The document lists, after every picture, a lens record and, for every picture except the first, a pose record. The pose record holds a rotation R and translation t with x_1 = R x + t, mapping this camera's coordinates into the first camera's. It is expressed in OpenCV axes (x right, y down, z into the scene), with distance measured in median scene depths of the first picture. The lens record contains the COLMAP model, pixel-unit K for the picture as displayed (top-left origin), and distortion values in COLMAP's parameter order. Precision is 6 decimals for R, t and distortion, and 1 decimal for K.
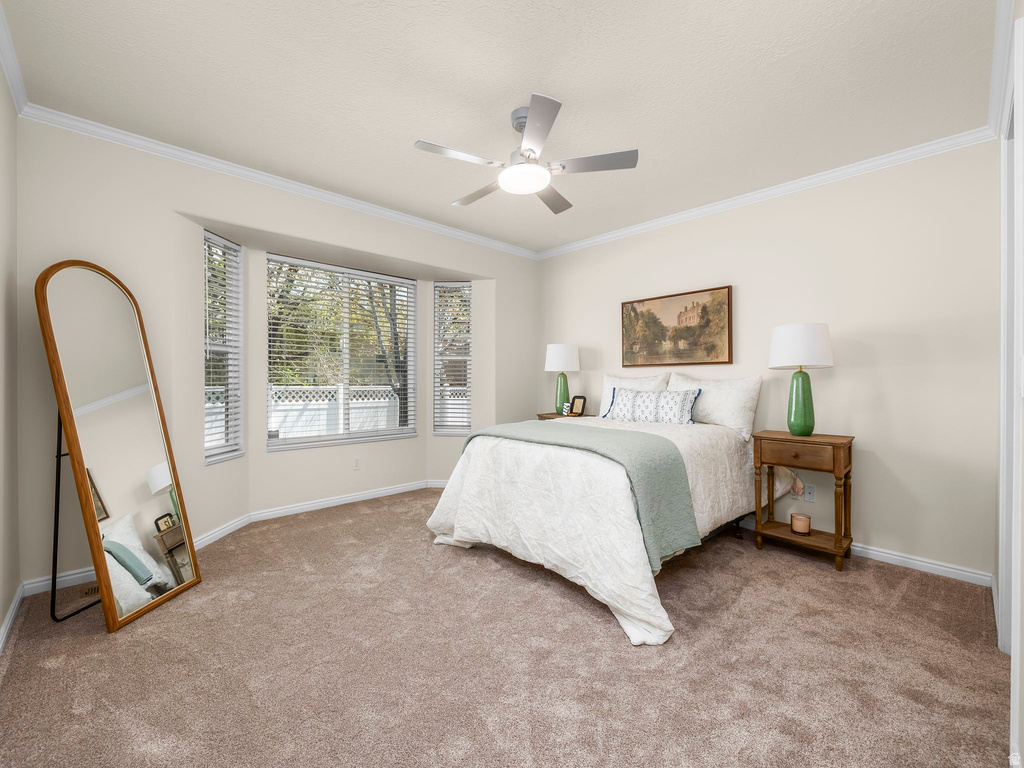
lens RADIAL K [[432.5, 0, 512.6], [0, 432.5, 384.5], [0, 0, 1]] dist [-0.001330, -0.000003]
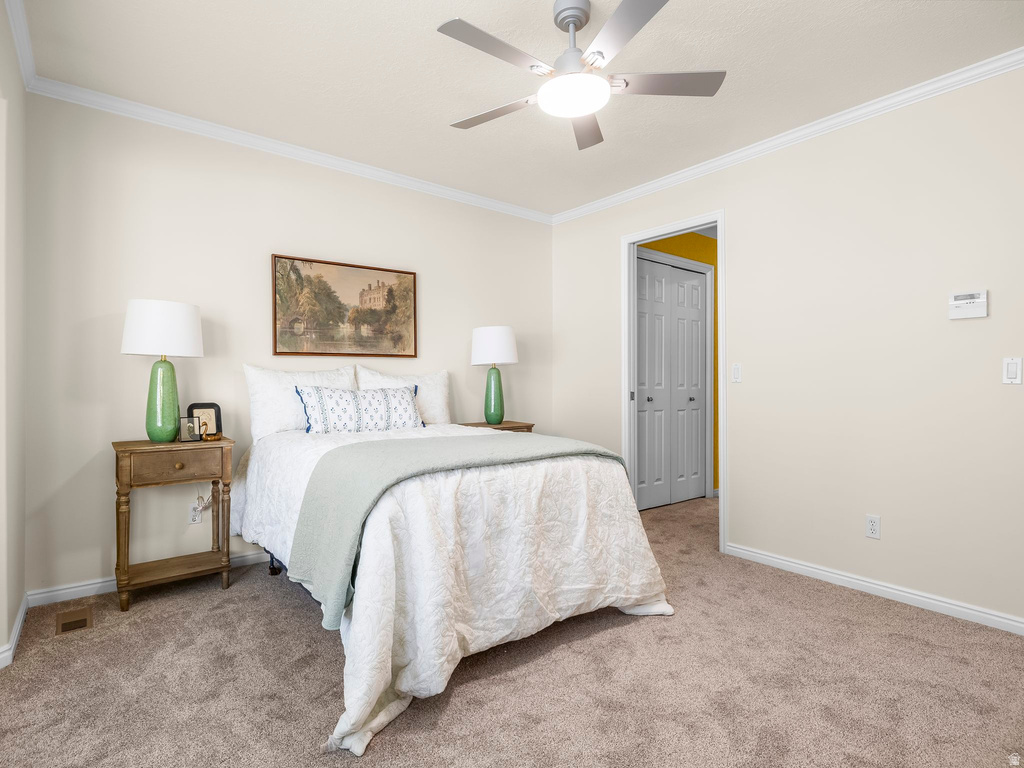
lens RADIAL K [[525.6, 0, 512.2], [0, 525.6, 377.6], [0, 0, 1]] dist [0.004278, 0.000480]
pose [[0.097476, -0.000319, 0.995238, -0.547329], [0.008536, 0.999963, -0.000516, -0.002561], [-0.995201, 0.008545, 0.097476, 0.636395]]
